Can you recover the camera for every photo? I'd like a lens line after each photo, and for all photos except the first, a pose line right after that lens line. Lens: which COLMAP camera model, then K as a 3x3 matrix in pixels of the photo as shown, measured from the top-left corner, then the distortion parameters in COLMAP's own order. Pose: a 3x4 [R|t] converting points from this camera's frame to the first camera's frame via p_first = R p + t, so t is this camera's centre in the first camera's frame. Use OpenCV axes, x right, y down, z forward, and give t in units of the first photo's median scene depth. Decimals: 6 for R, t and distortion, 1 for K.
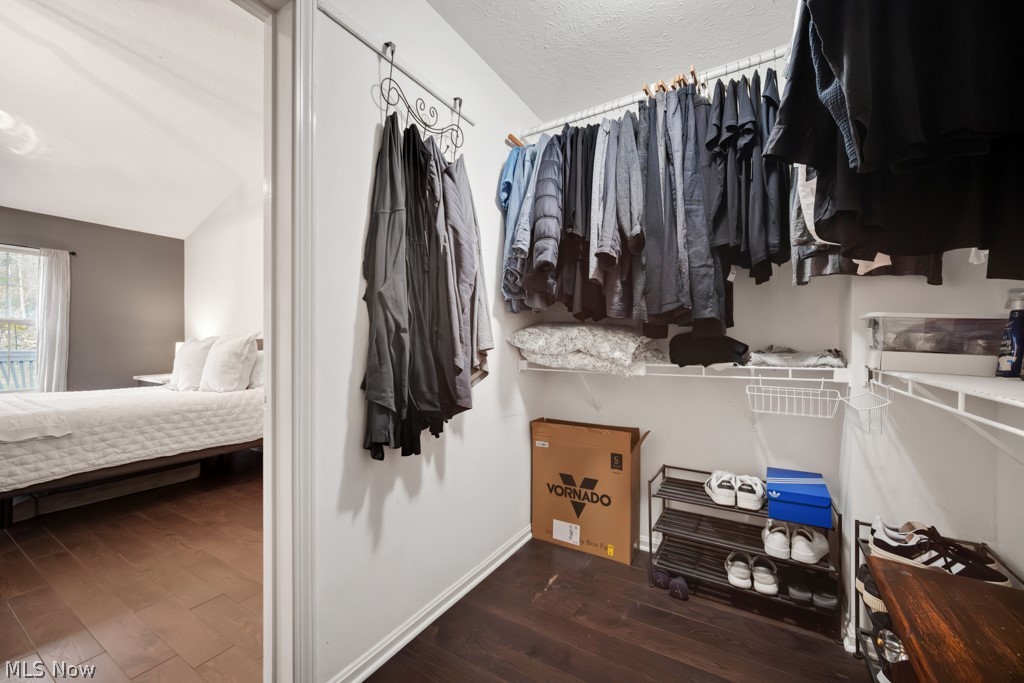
lens RADIAL K [[411.4, 0, 508.7], [0, 411.4, 342.4], [0, 0, 1]] dist [0.001072, 0.001277]
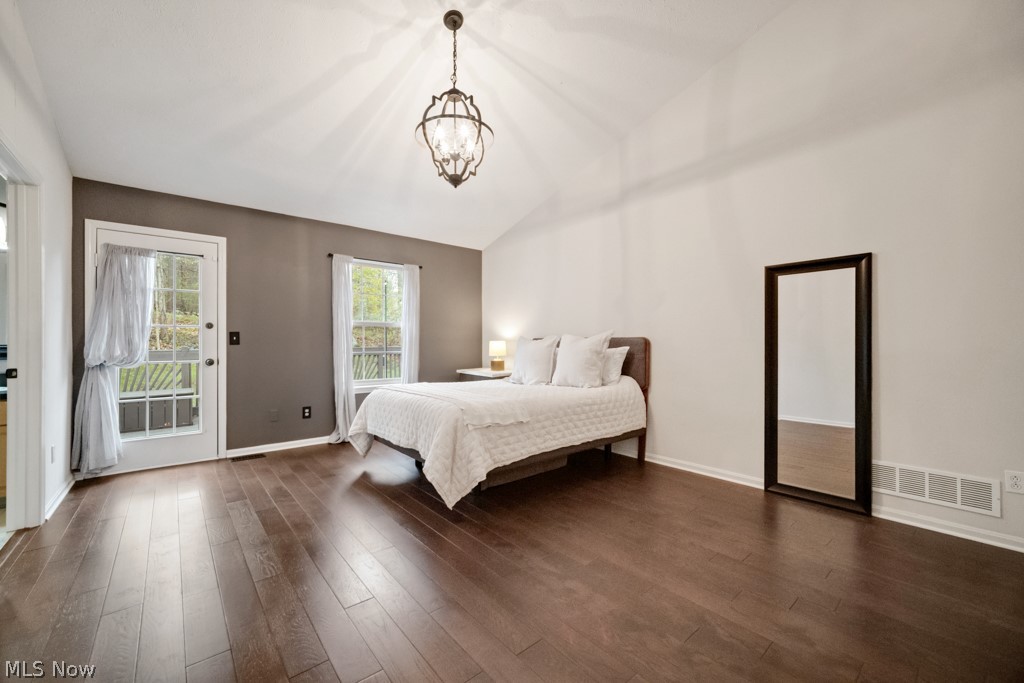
lens RADIAL K [[411.4, 0, 516.6], [0, 411.4, 340.5], [0, 0, 1]] dist [0.001072, 0.001277]
pose [[0.954191, -0.000562, -0.299198, -0.626951], [-0.000581, 0.999993, -0.003730, 0.003466], [0.299198, 0.003733, 0.954184, -0.082033]]
